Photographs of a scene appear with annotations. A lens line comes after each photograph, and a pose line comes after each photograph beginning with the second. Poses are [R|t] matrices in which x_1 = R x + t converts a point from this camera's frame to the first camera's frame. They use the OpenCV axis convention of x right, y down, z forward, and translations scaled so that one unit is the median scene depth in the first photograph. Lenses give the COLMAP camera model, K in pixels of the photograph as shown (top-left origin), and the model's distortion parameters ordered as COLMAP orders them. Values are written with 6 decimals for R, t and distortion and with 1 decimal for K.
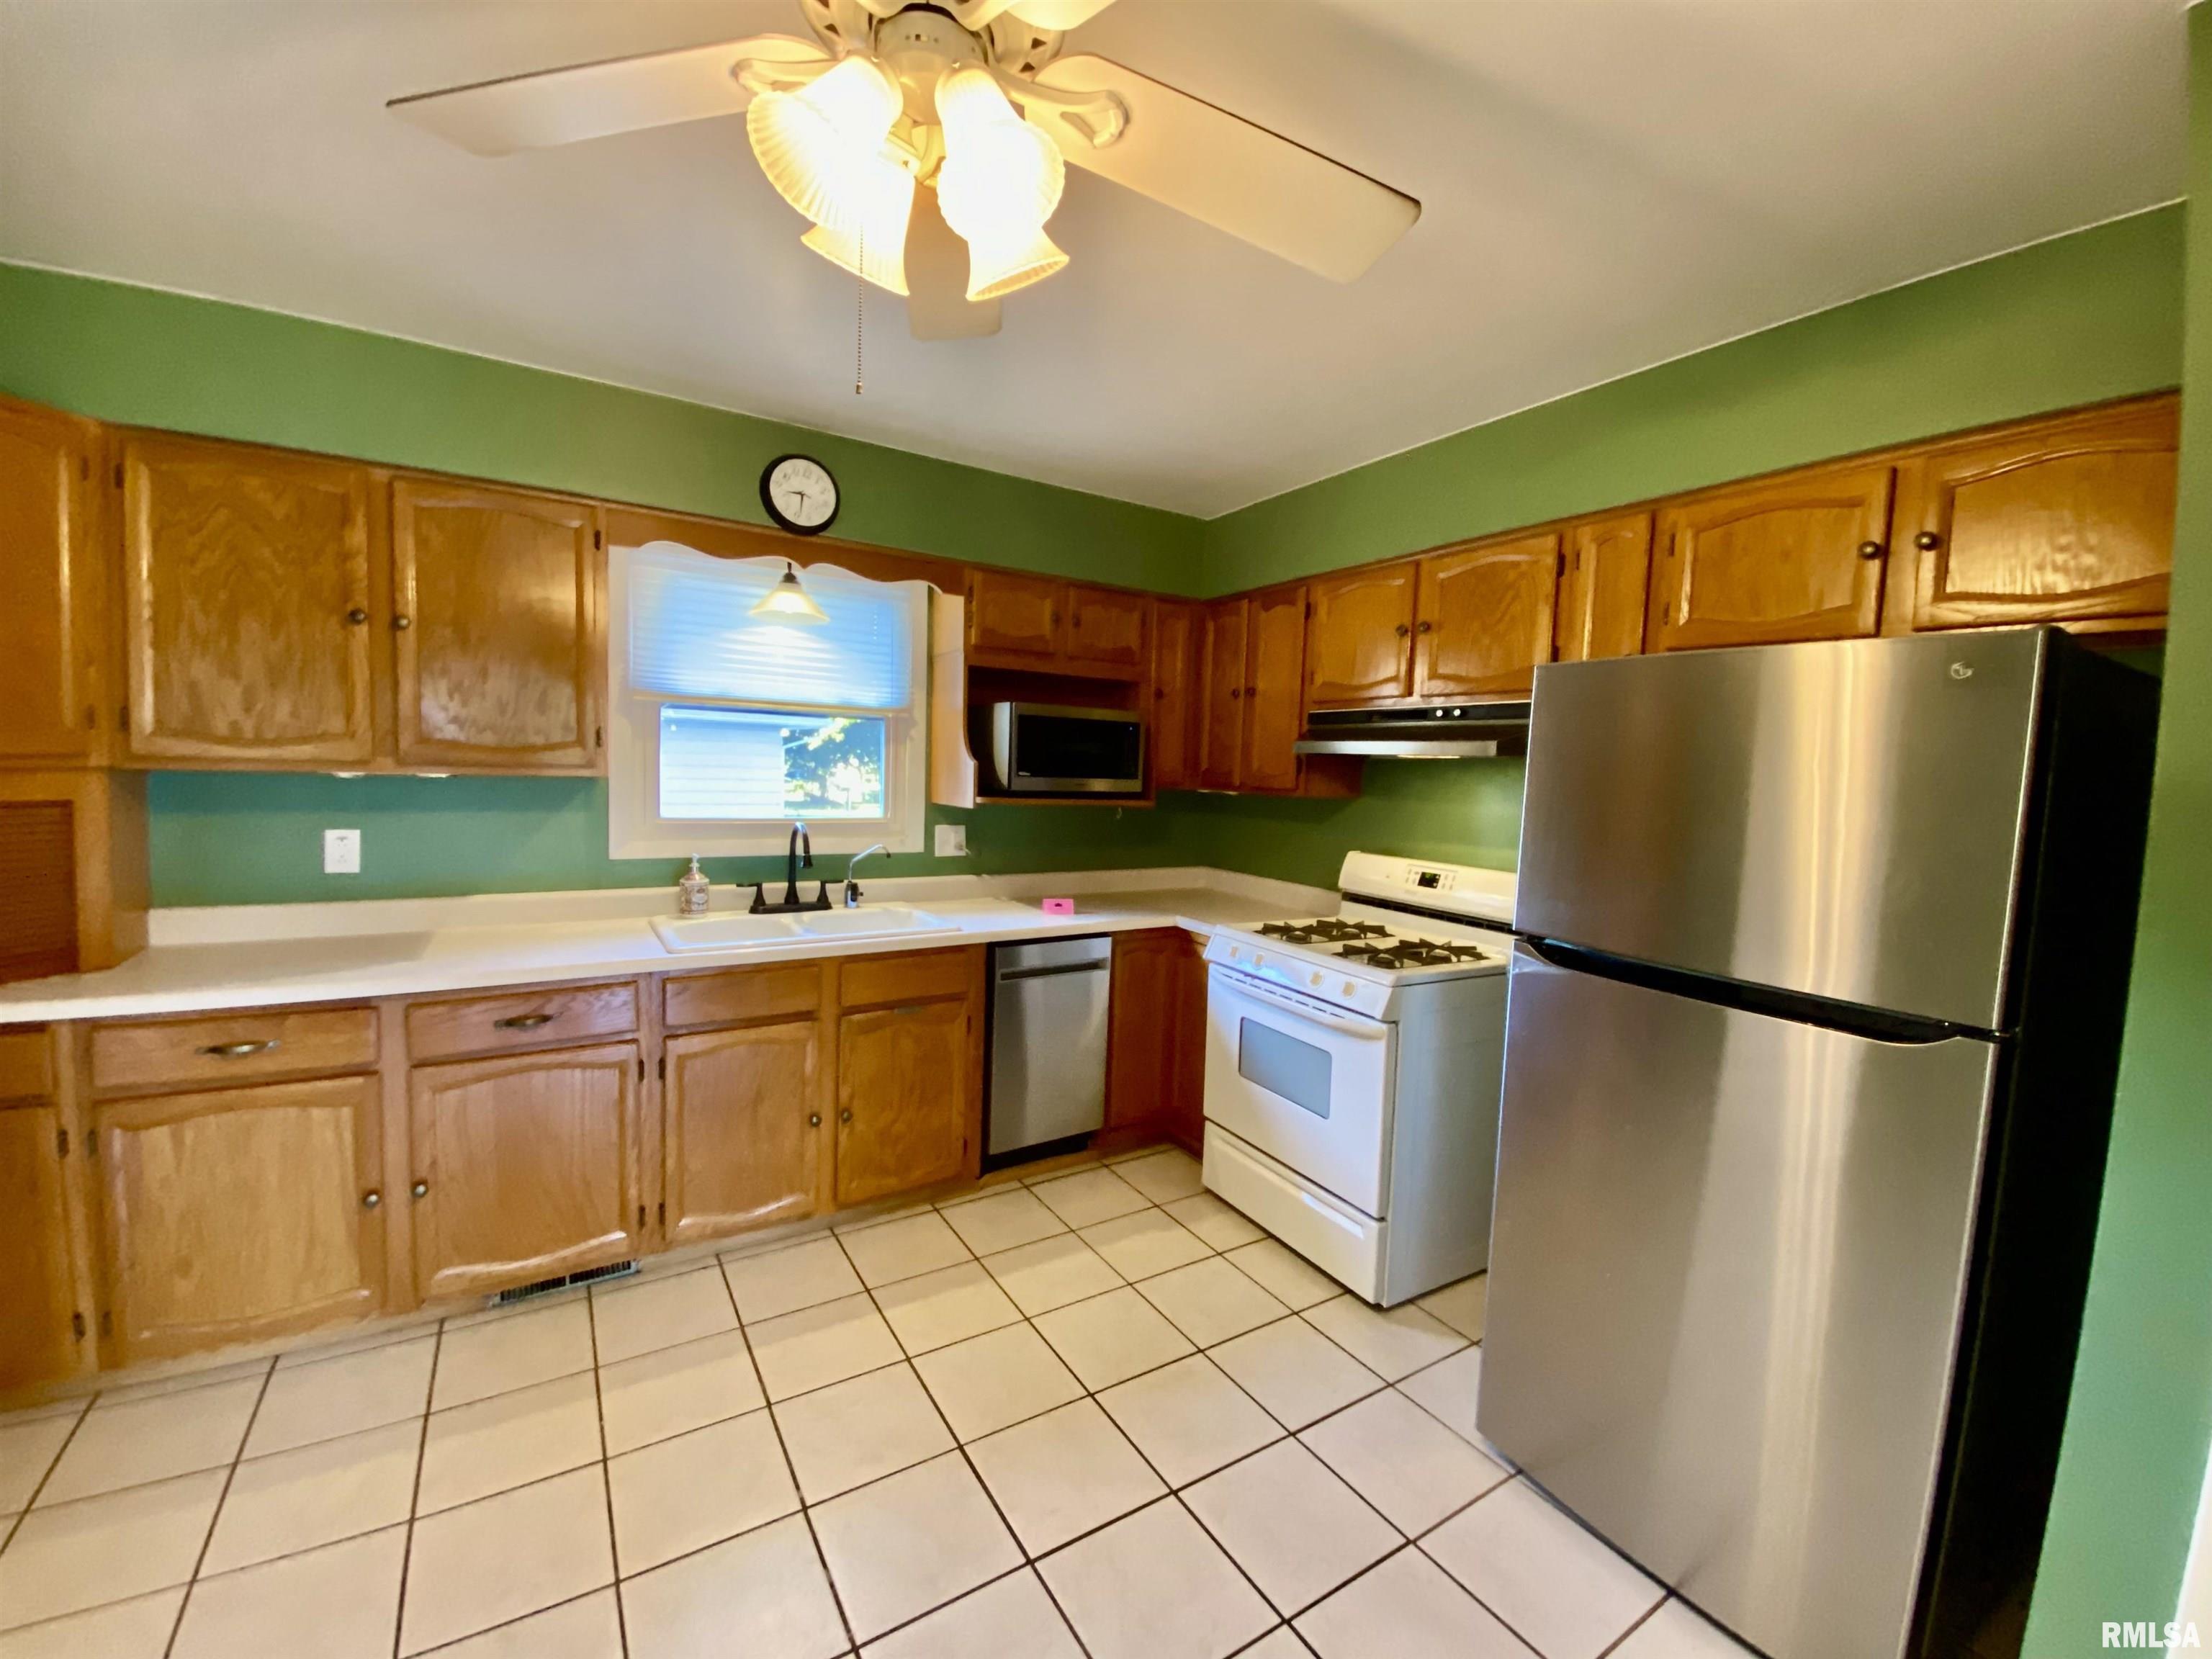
lens RADIAL K [[892.1, 0, 1111.5], [0, 892.1, 827.0], [0, 0, 1]] dist [0.042098, -0.030227]
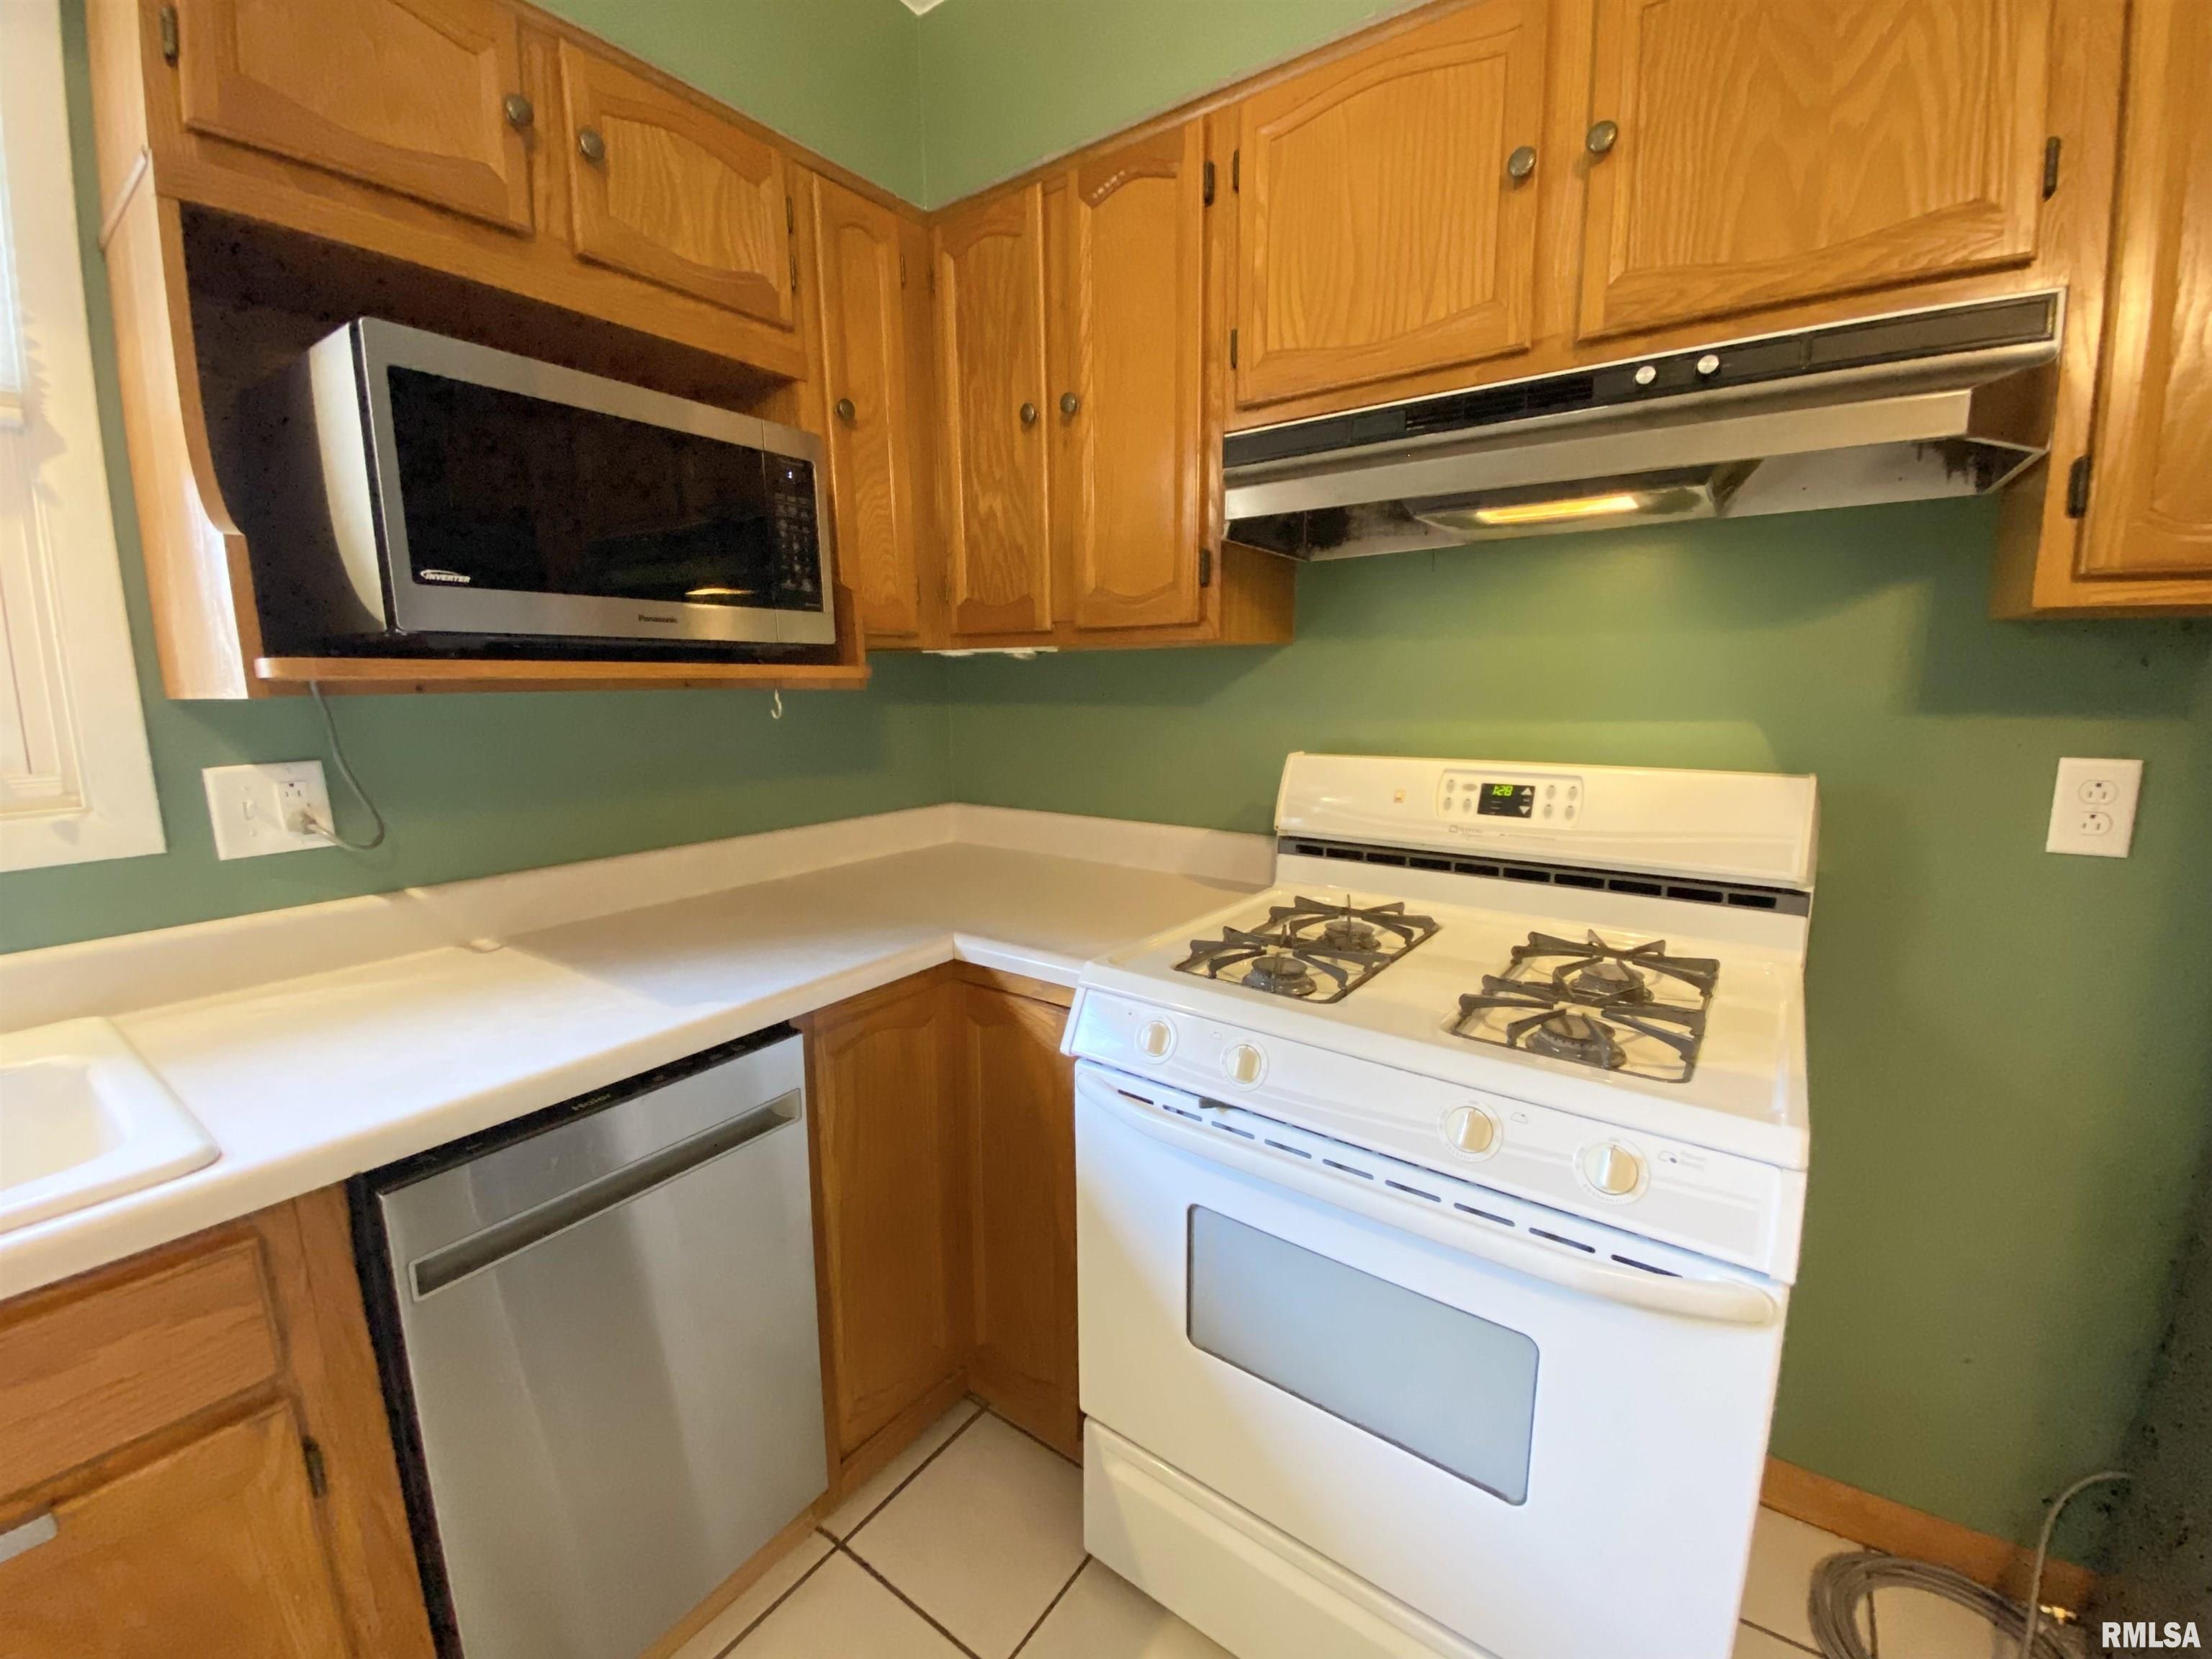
lens RADIAL K [[912.6, 0, 1138.4], [0, 912.6, 831.0], [0, 0, 1]] dist [0.018734, -0.020012]
pose [[0.918582, -0.105876, 0.380784, -0.007743], [0.067537, 0.991329, 0.112715, 0.008364], [-0.389417, -0.077821, 0.917768, 0.652645]]
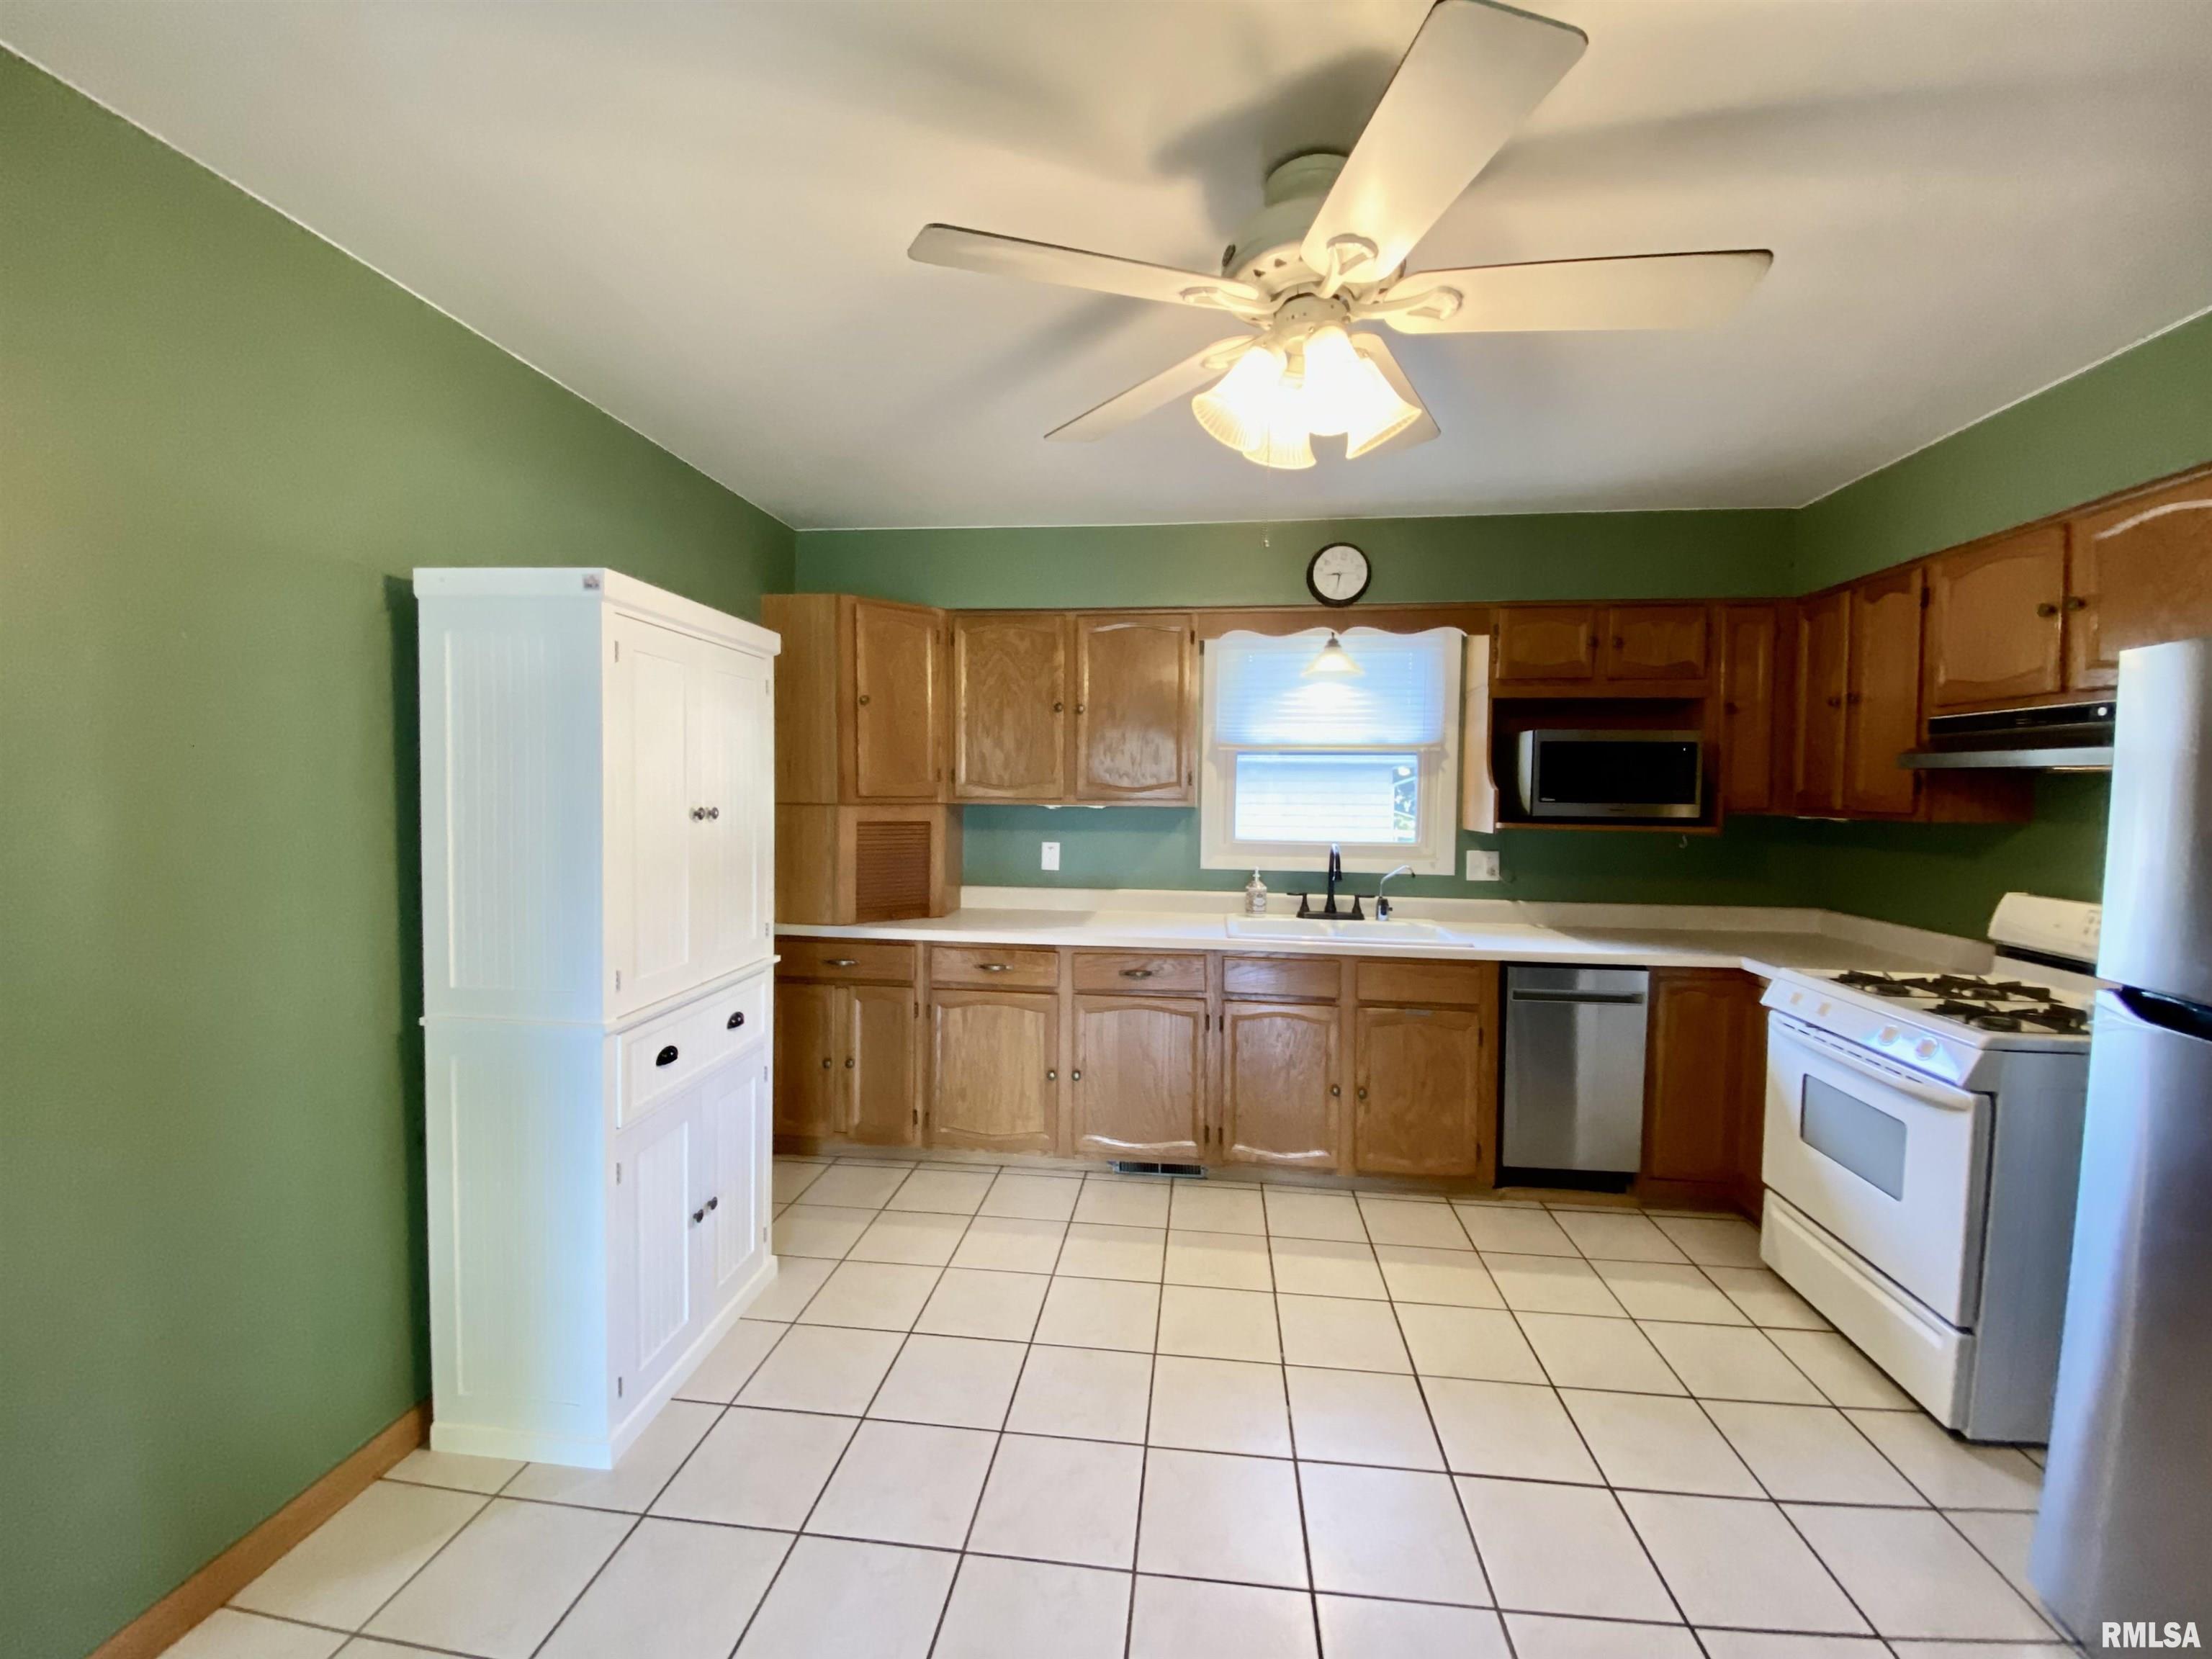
lens RADIAL K [[892.1, 0, 1111.5], [0, 892.1, 827.0], [0, 0, 1]] dist [0.042098, -0.030227]
pose [[0.781206, 0.001482, -0.624271, 0.166036], [-0.027619, 0.999100, -0.032189, 0.019483], [0.623662, 0.042388, 0.780544, -0.119865]]
